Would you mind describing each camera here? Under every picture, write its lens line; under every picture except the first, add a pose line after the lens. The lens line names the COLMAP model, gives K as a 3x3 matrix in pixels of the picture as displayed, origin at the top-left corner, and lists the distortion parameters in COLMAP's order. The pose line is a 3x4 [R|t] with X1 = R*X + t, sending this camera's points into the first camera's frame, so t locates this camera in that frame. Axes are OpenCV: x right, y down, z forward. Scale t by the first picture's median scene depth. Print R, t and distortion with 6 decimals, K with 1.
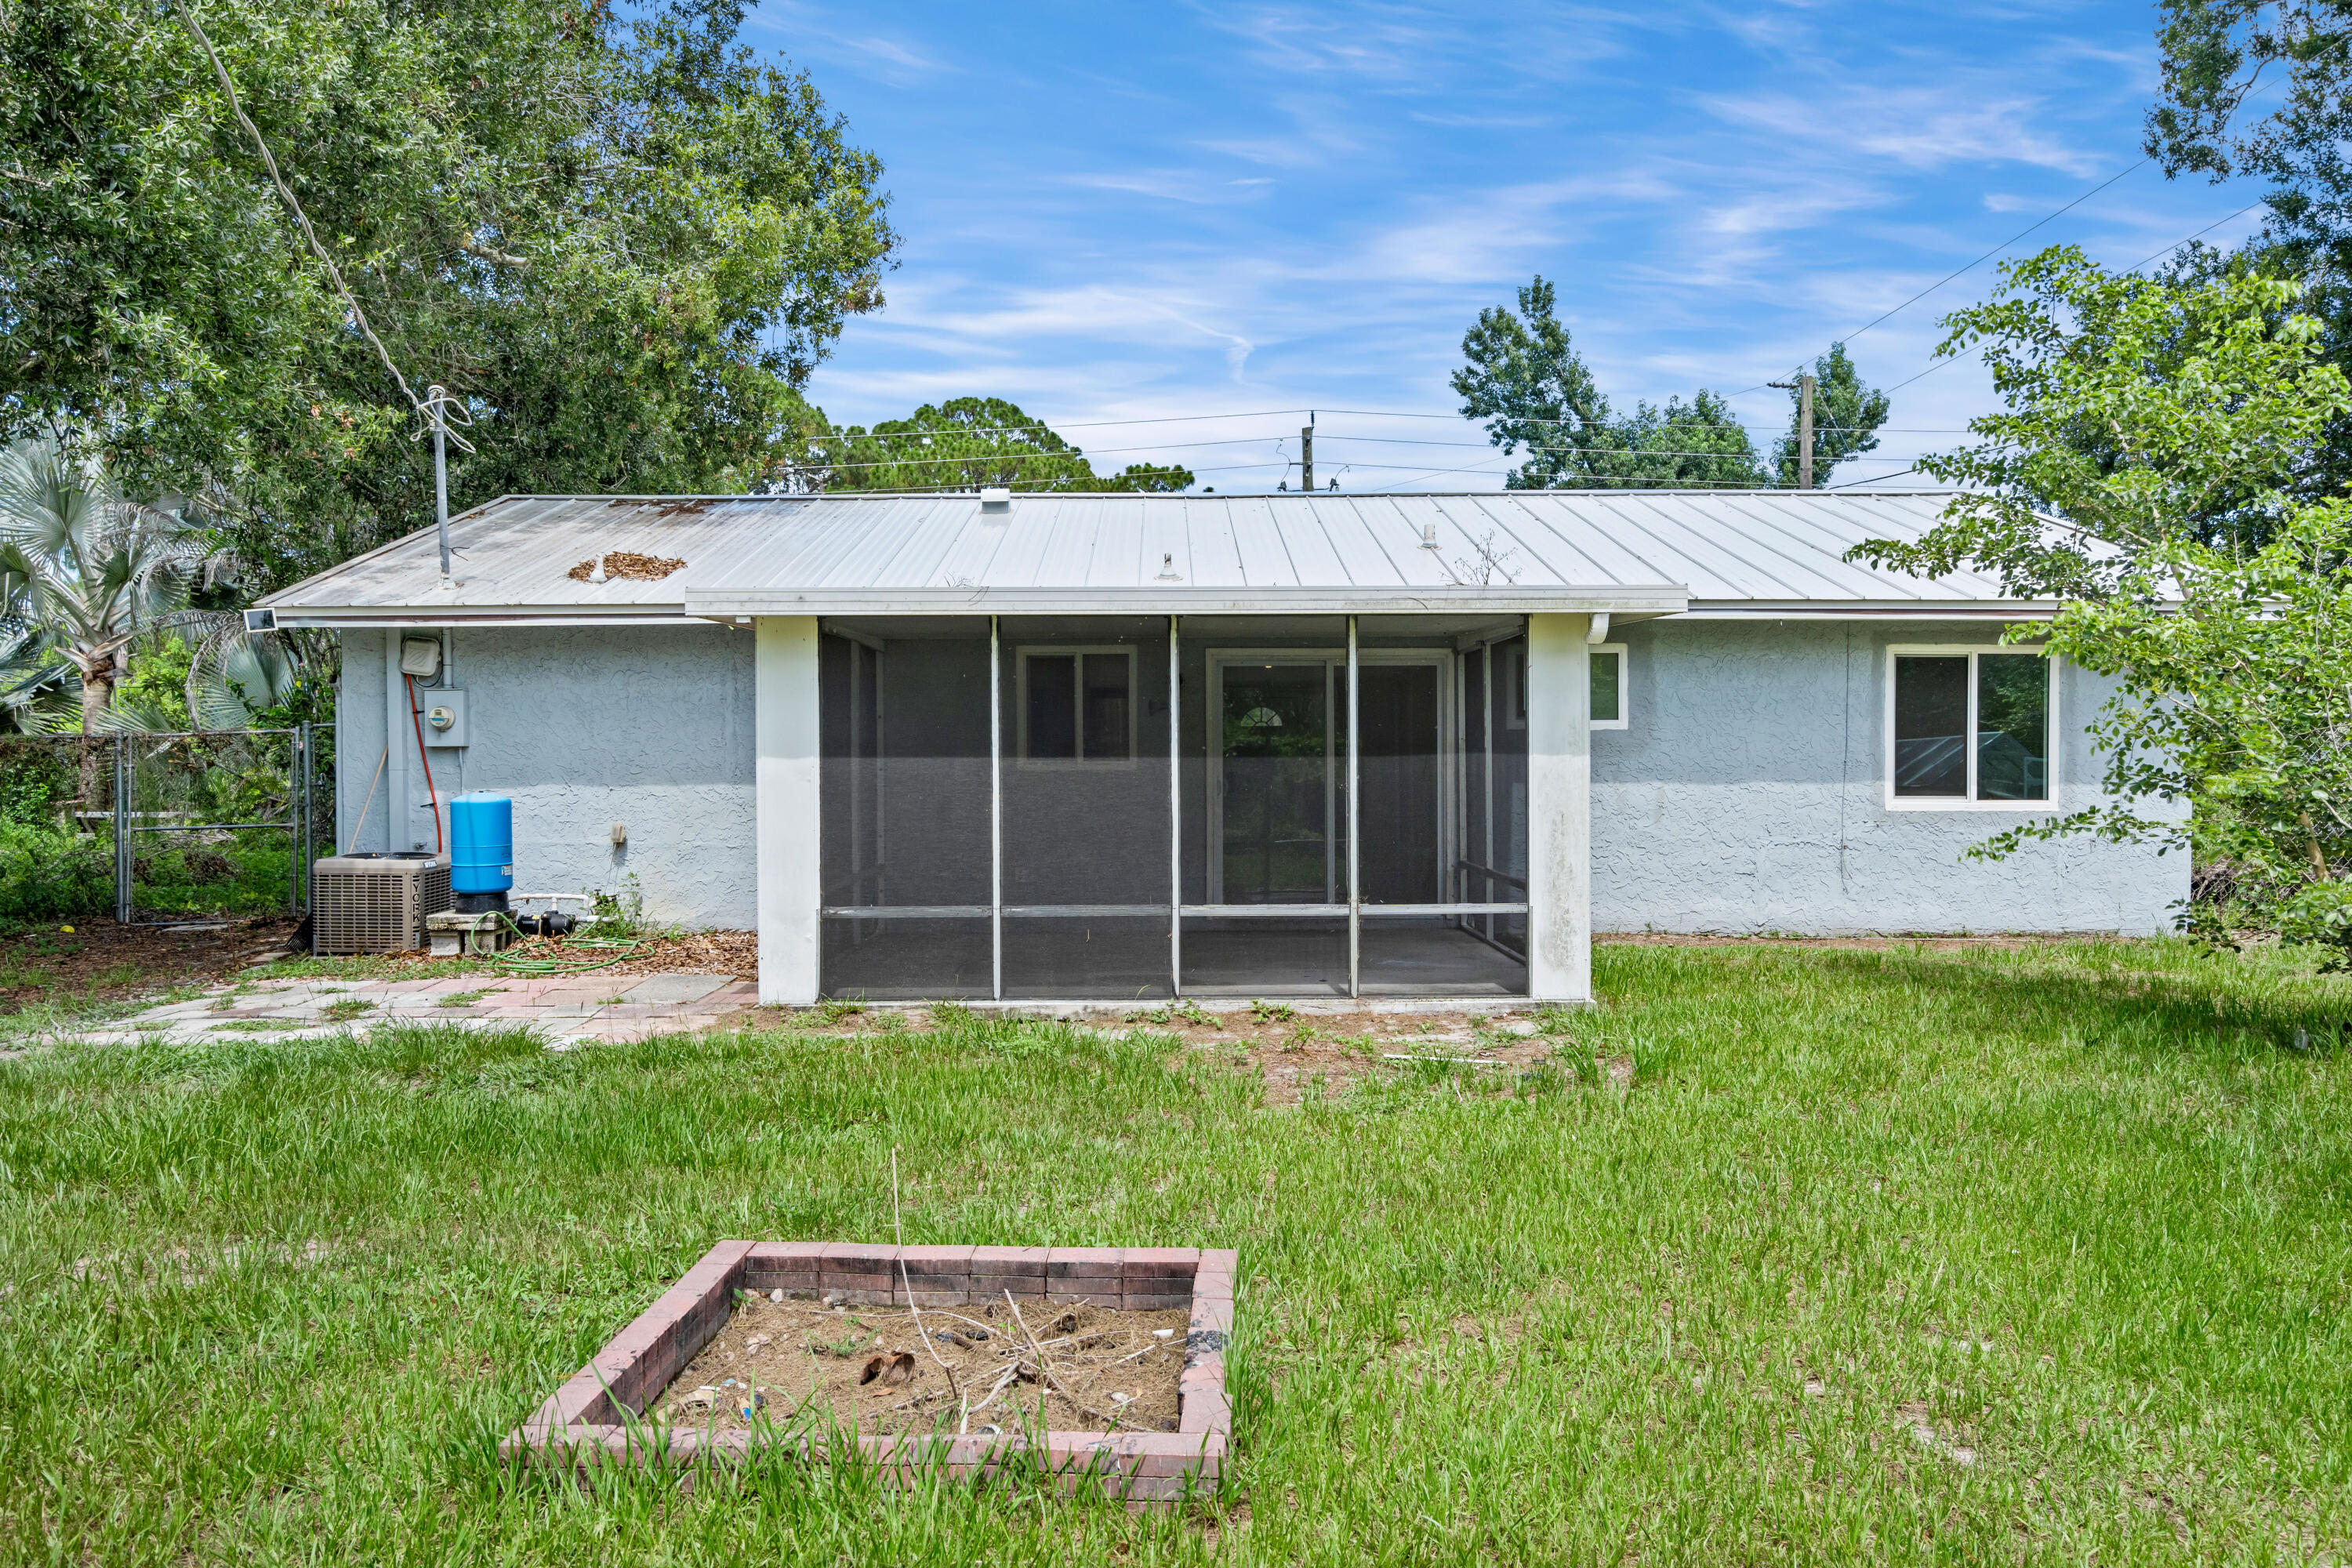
lens RADIAL K [[1674.7, 0, 1175.9], [0, 1674.7, 784.9], [0, 0, 1]] dist [0.002467, -0.003052]
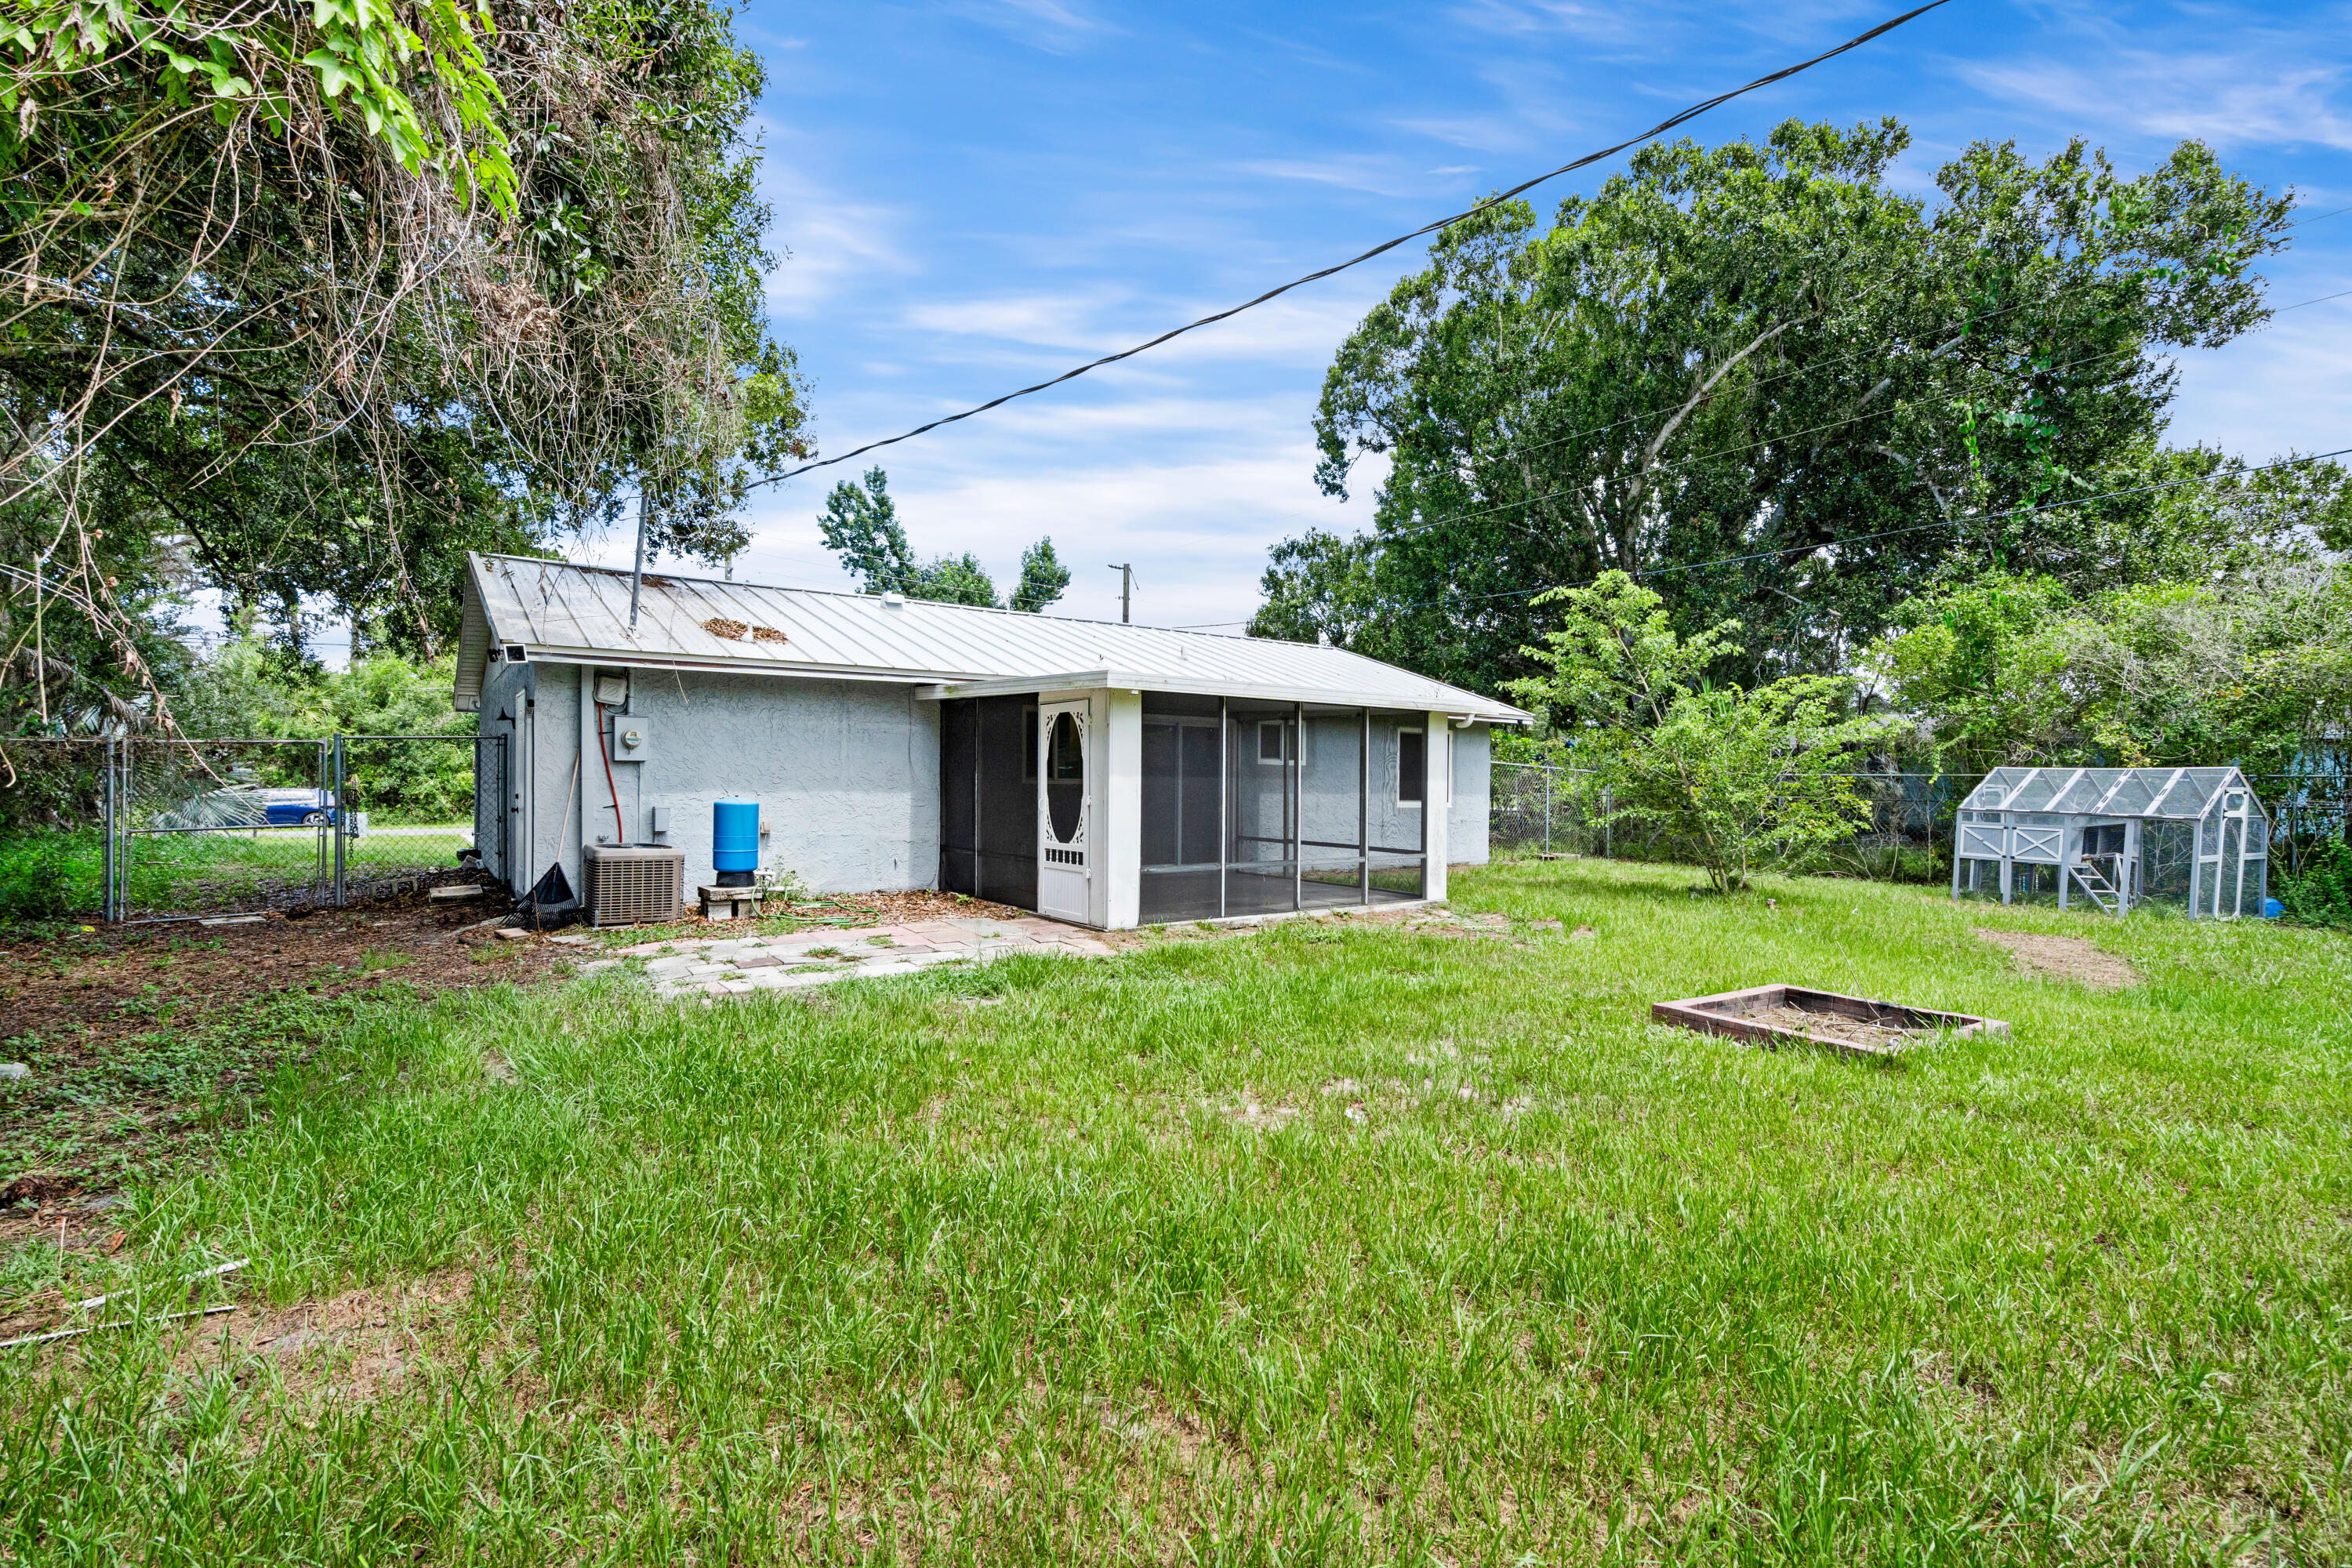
lens RADIAL K [[1068.5, 0, 1173.1], [0, 1068.5, 783.8], [0, 0, 1]] dist [-0.004725, 0.003419]
pose [[0.809427, 0.008774, 0.587155, -0.147429], [-0.006591, 0.999961, -0.005857, -0.000695], [-0.587184, 0.000871, 0.809453, 0.023756]]
